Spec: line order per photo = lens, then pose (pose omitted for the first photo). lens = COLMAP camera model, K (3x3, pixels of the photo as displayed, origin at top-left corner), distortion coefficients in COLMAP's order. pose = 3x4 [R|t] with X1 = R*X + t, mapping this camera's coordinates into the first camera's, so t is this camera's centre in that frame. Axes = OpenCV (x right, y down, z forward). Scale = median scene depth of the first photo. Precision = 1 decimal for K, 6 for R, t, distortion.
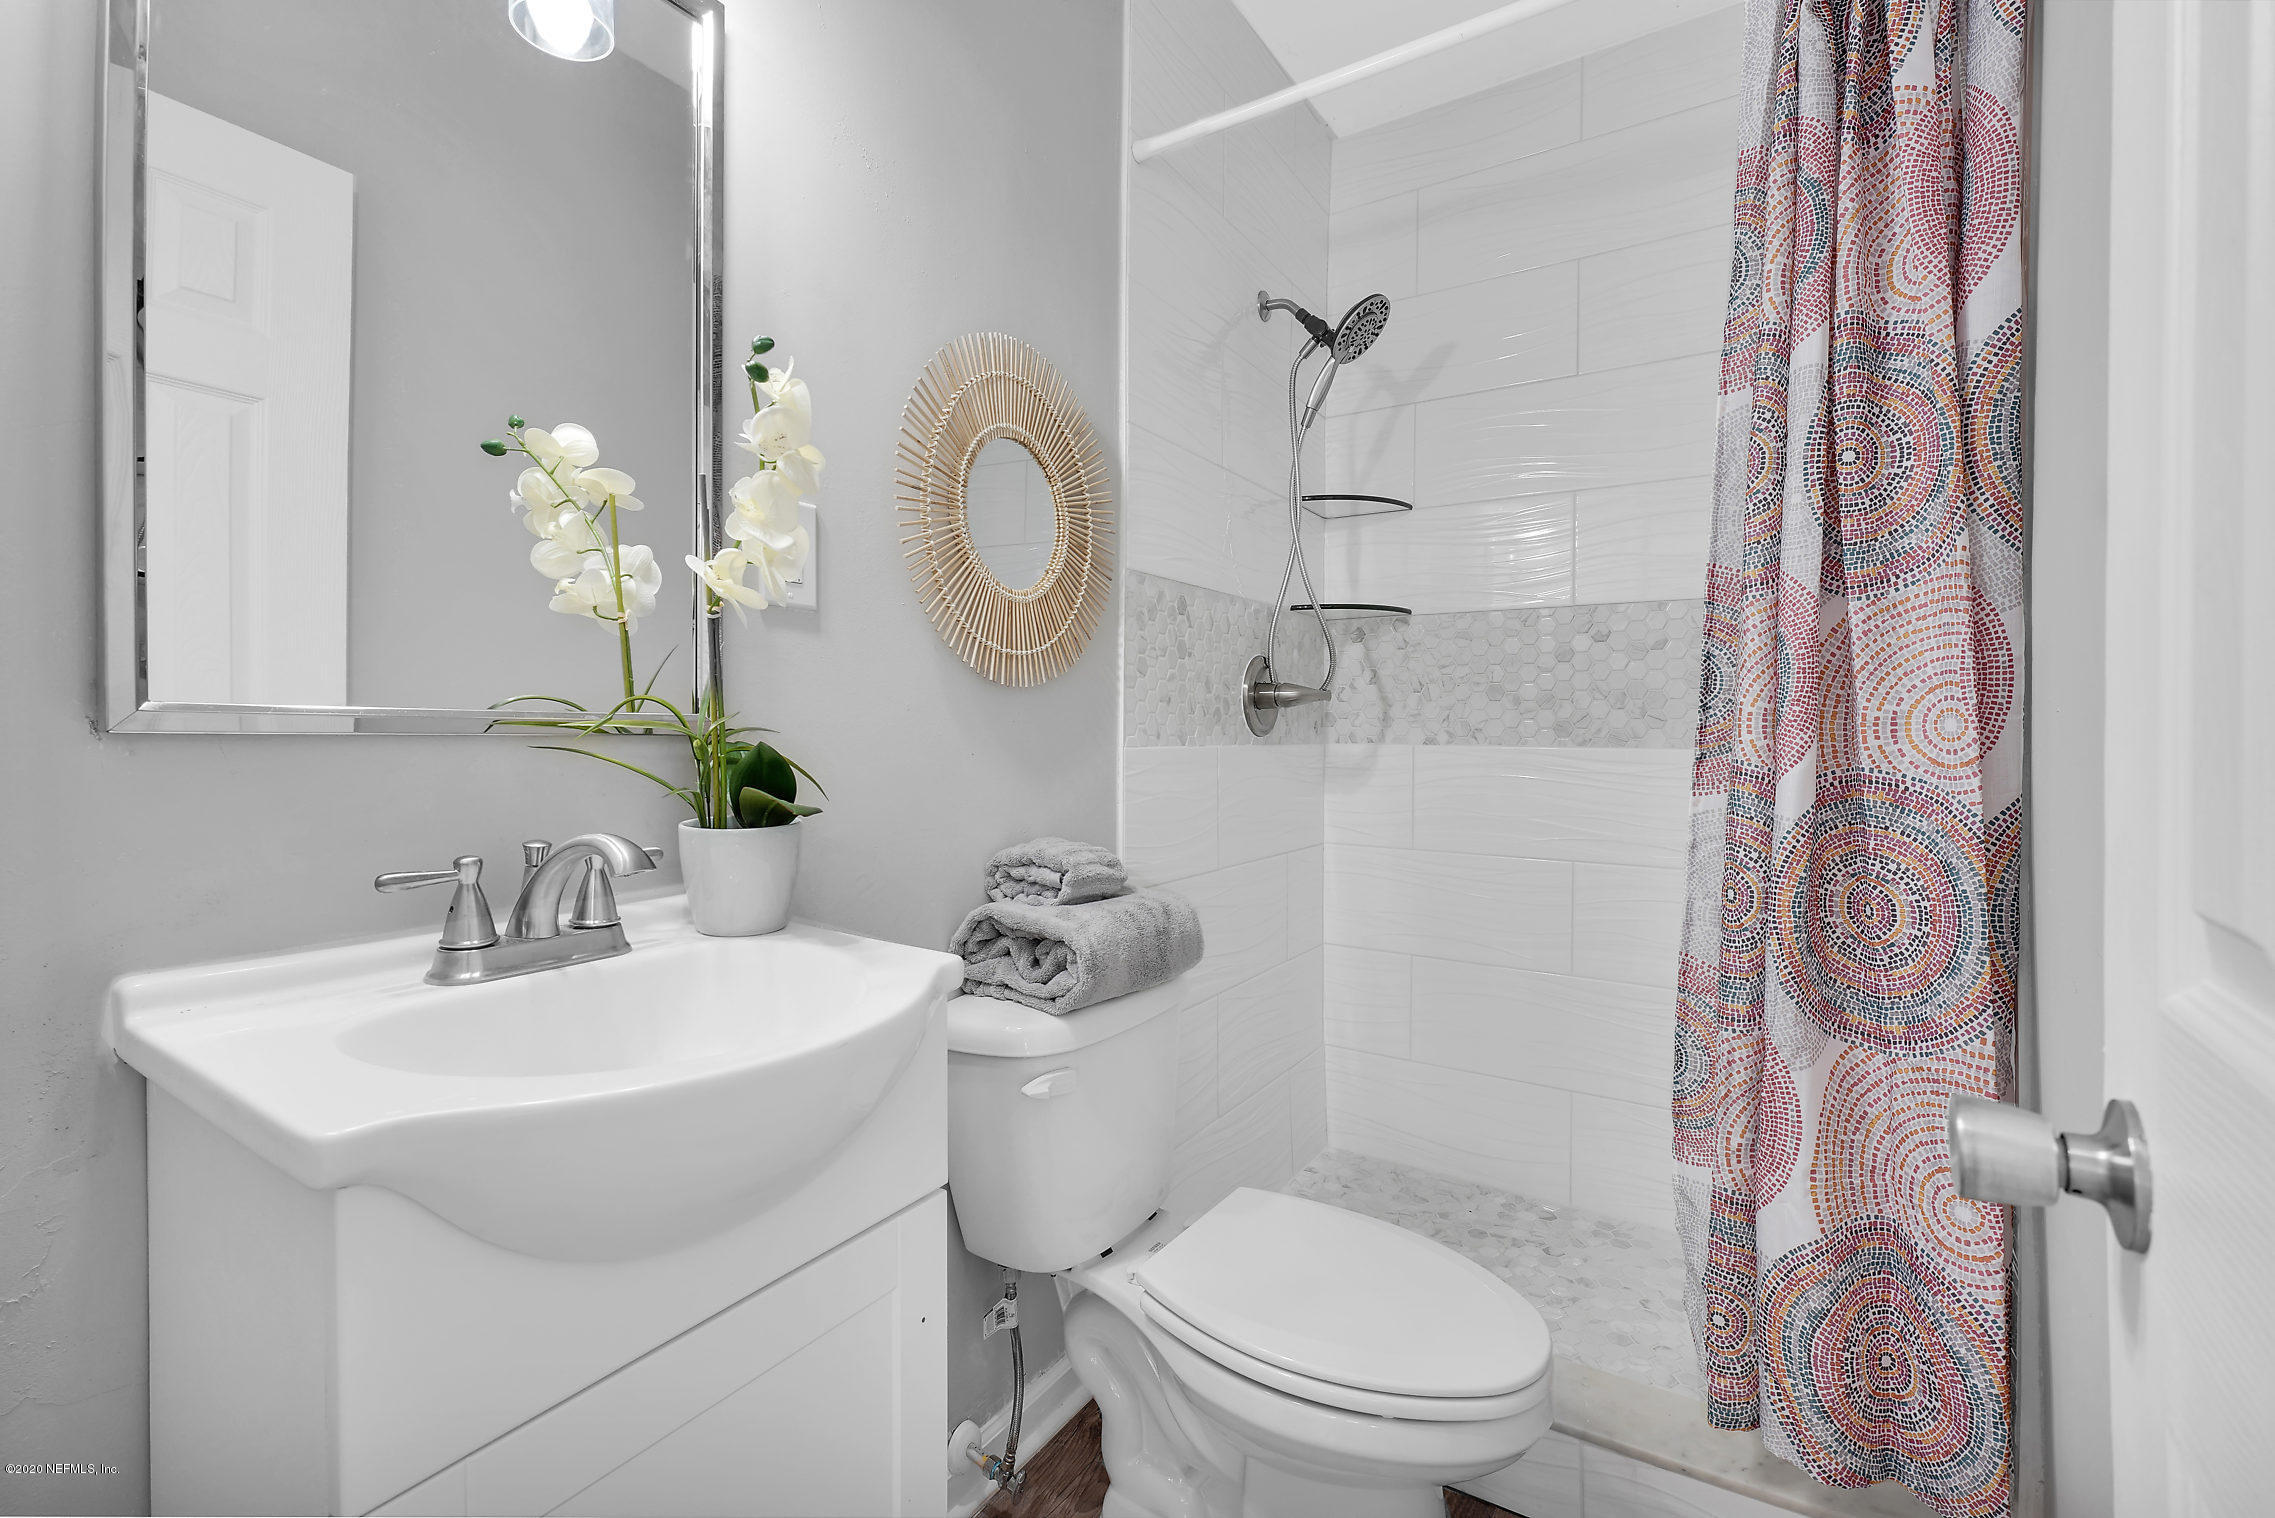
lens RADIAL K [[967.2, 0, 1130.0], [0, 967.2, 748.8], [0, 0, 1]] dist [-0.000593, -0.000050]
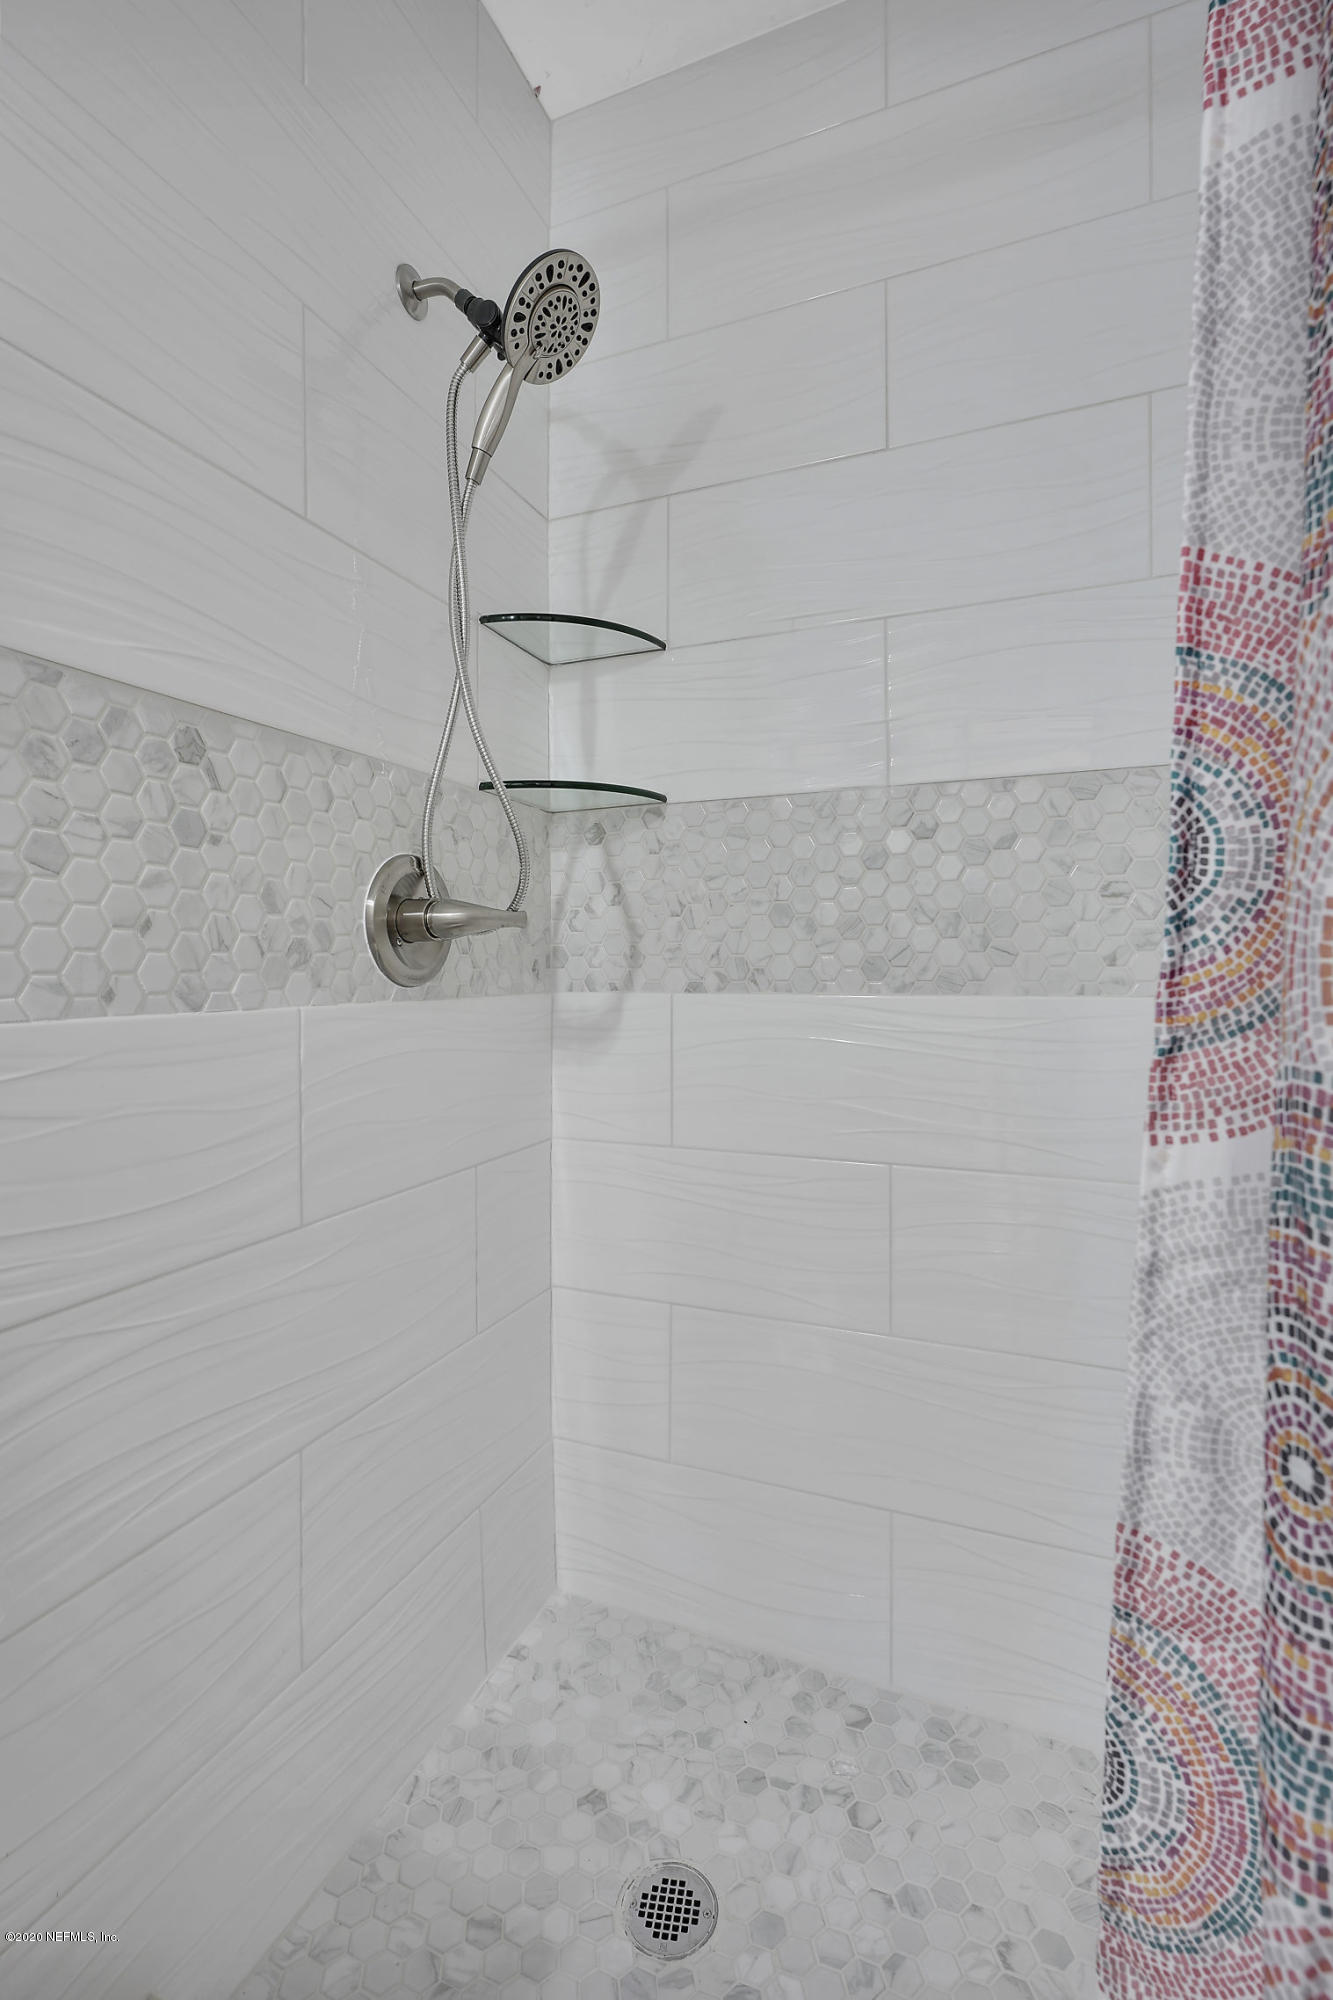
lens RADIAL K [[1013.4, 0, 666.5], [0, 1013.4, 1000.0], [0, 0, 1]] dist [-0.022625, -0.000726]
pose [[0.978840, -0.019148, 0.203729, 0.165080], [0.016632, 0.999763, 0.014053, -0.010866], [-0.203950, -0.010367, 0.978926, 0.345403]]
